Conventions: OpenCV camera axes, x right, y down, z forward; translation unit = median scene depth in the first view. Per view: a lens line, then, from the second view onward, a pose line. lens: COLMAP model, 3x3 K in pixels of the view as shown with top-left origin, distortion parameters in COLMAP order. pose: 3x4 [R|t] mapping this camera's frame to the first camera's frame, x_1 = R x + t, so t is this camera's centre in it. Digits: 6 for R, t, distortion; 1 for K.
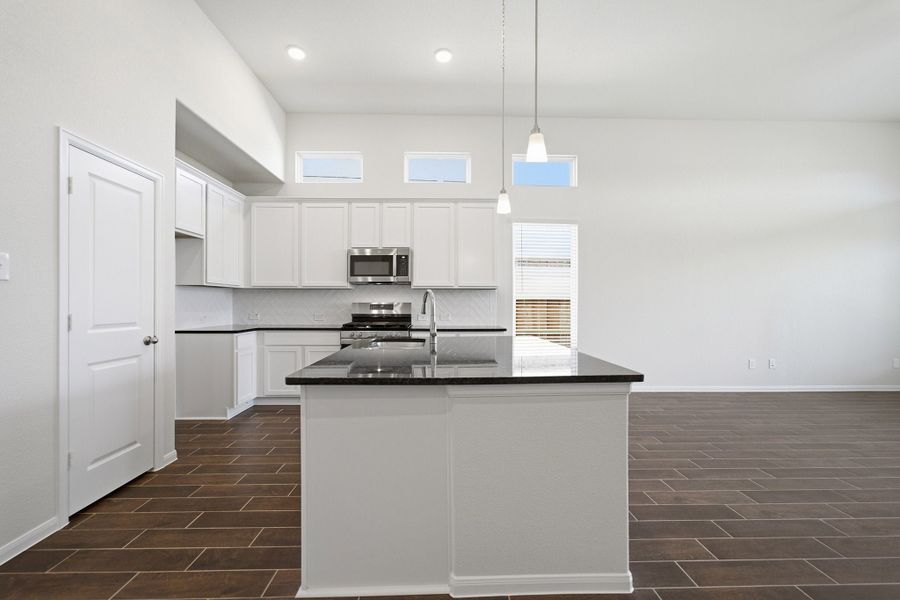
lens RADIAL K [[374.3, 0, 428.1], [0, 374.3, 309.3], [0, 0, 1]] dist [-0.012770, 0.004539]
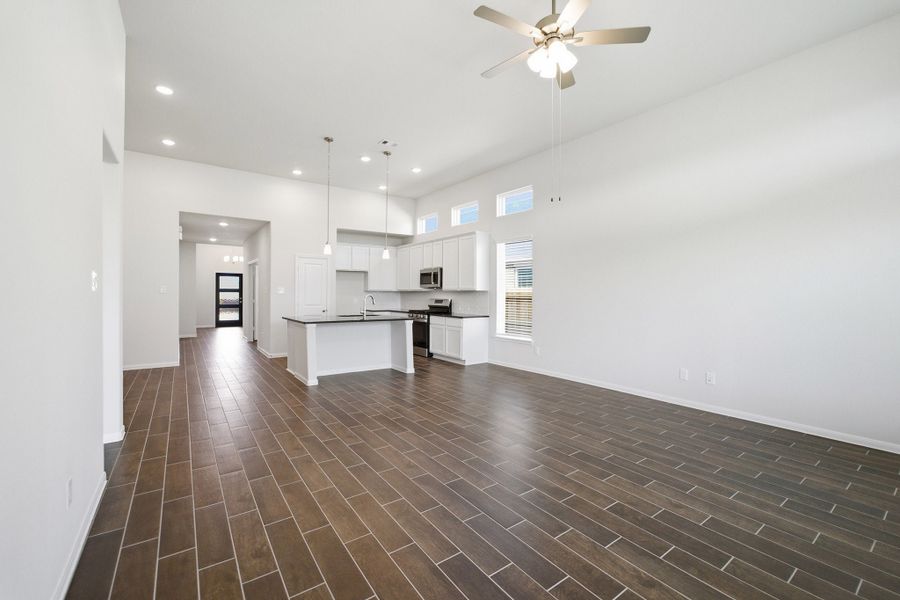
lens RADIAL K [[374.3, 0, 445.7], [0, 374.3, 295.3], [0, 0, 1]] dist [-0.012770, 0.004539]
pose [[0.579499, 0.005116, -0.814957, 1.611003], [-0.022009, 0.999714, -0.009374, -0.023218], [0.814676, 0.023368, 0.579446, 0.031070]]
